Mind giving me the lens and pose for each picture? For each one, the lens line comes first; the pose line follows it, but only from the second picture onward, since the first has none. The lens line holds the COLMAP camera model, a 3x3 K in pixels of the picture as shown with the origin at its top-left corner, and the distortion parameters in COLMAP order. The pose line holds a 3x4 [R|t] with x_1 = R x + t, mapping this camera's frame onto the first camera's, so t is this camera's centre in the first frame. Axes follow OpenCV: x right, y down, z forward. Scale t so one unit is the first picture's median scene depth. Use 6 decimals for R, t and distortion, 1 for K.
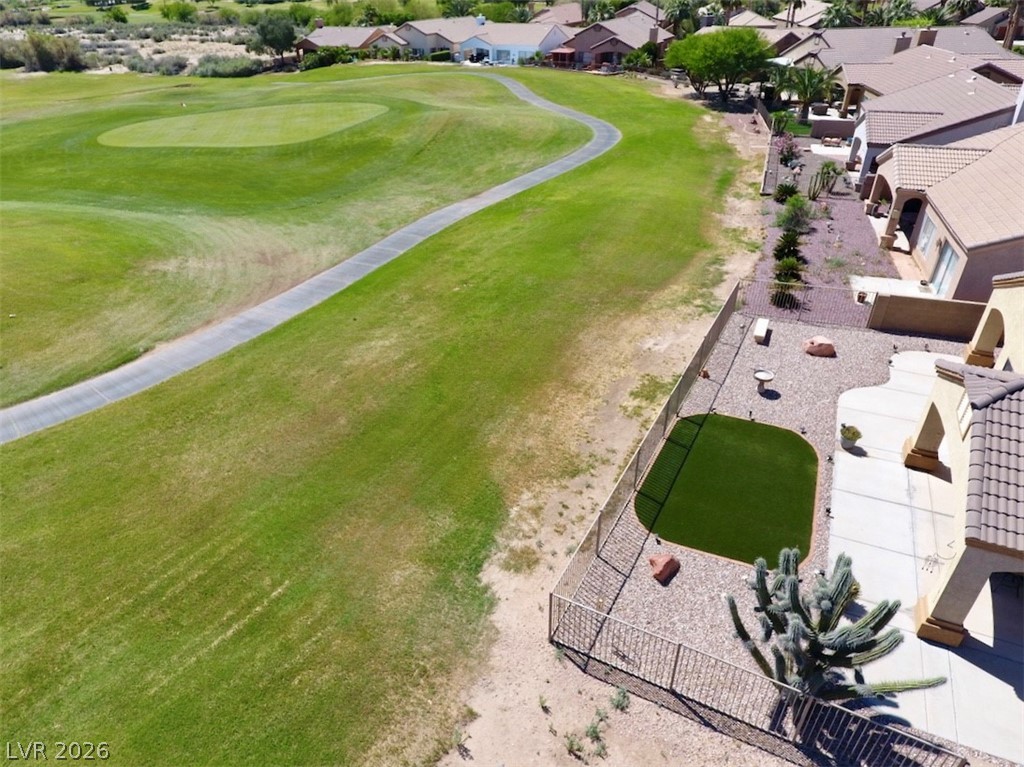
lens RADIAL K [[649.3, 0, 506.3], [0, 649.3, 385.2], [0, 0, 1]] dist [-0.007818, 0.002486]
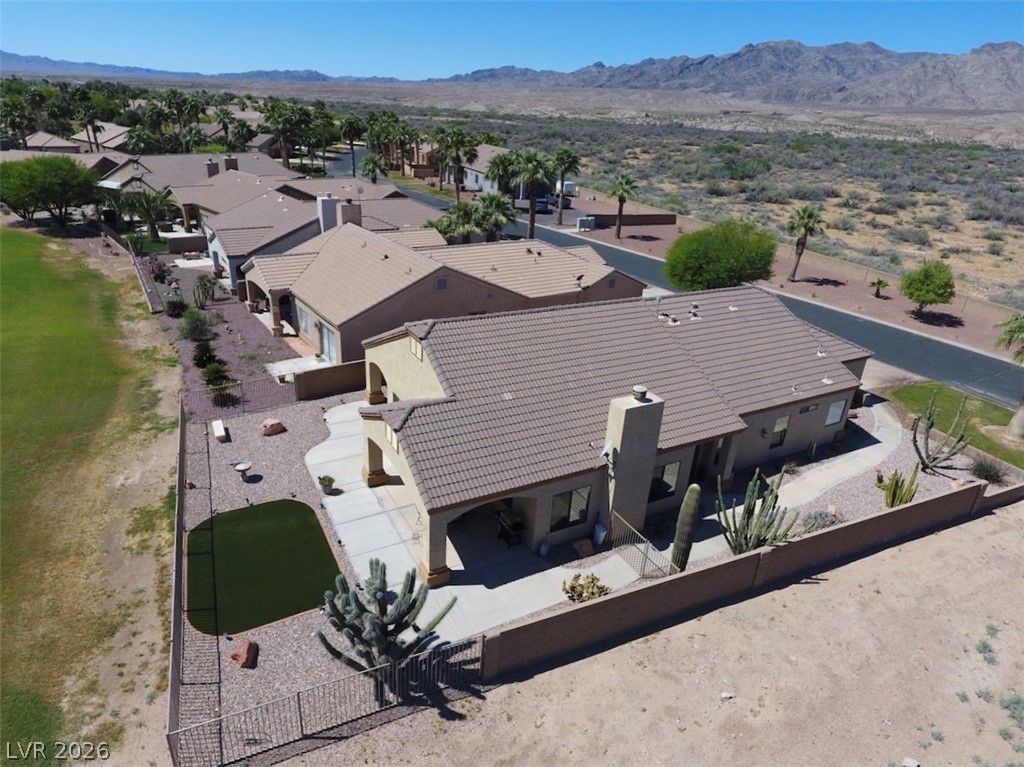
lens RADIAL K [[620.5, 0, 512.0], [0, 620.5, 383.5], [0, 0, 1]] dist [-0.002497, -0.002130]
pose [[0.588739, -0.274881, 0.760149, -0.099308], [0.373378, 0.926544, 0.045869, -0.018376], [-0.716921, 0.256818, 0.648127, -0.084872]]
